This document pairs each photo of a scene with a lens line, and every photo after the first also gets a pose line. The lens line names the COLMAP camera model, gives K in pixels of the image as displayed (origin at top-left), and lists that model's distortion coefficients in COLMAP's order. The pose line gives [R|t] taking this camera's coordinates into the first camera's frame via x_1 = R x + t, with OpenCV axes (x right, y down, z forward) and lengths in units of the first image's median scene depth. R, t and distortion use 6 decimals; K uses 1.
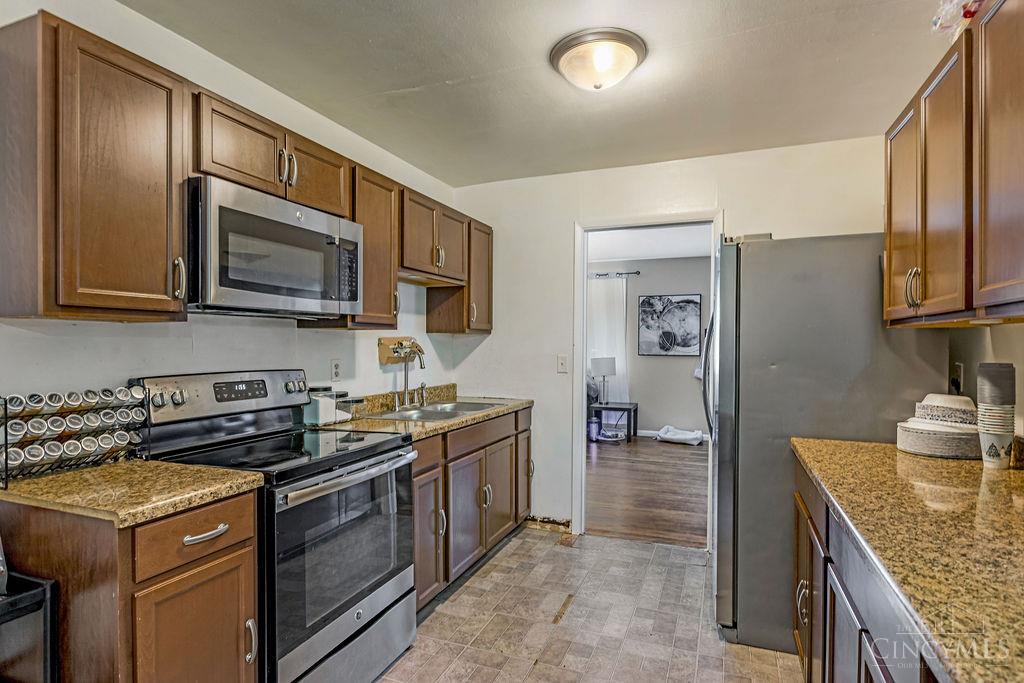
lens RADIAL K [[542.0, 0, 510.6], [0, 542.0, 346.1], [0, 0, 1]] dist [-0.001834, -0.000157]
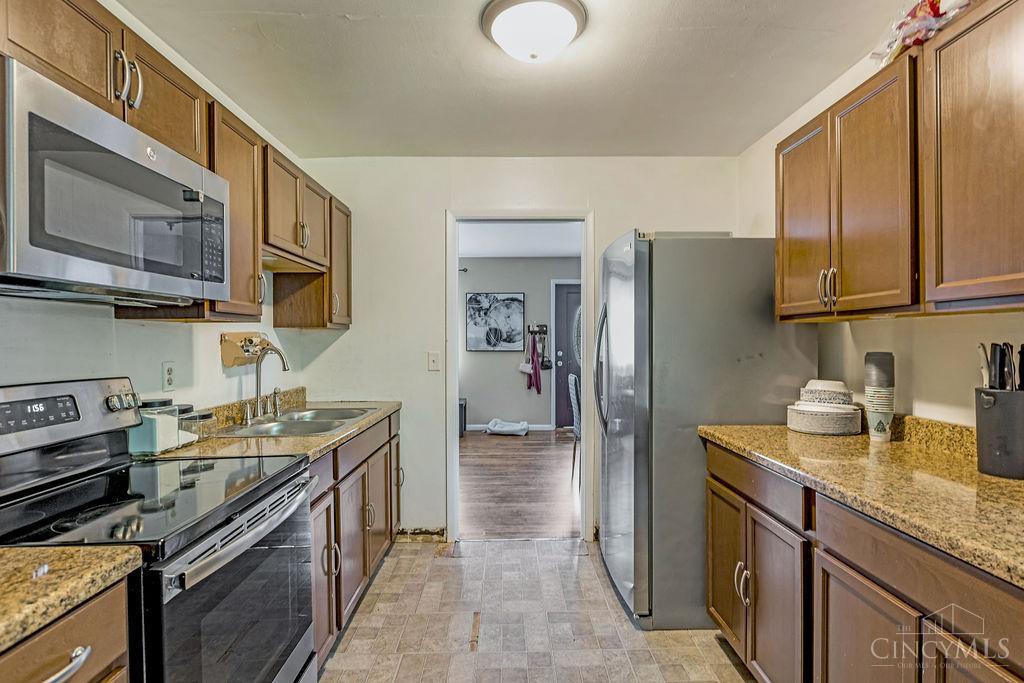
lens RADIAL K [[522.6, 0, 514.6], [0, 522.6, 342.8], [0, 0, 1]] dist [0.001205, -0.000391]
pose [[0.920011, -0.008489, 0.391801, -0.166996], [0.008741, 0.999961, 0.001141, 0.001695], [-0.391795, 0.002375, 0.920049, 0.155590]]
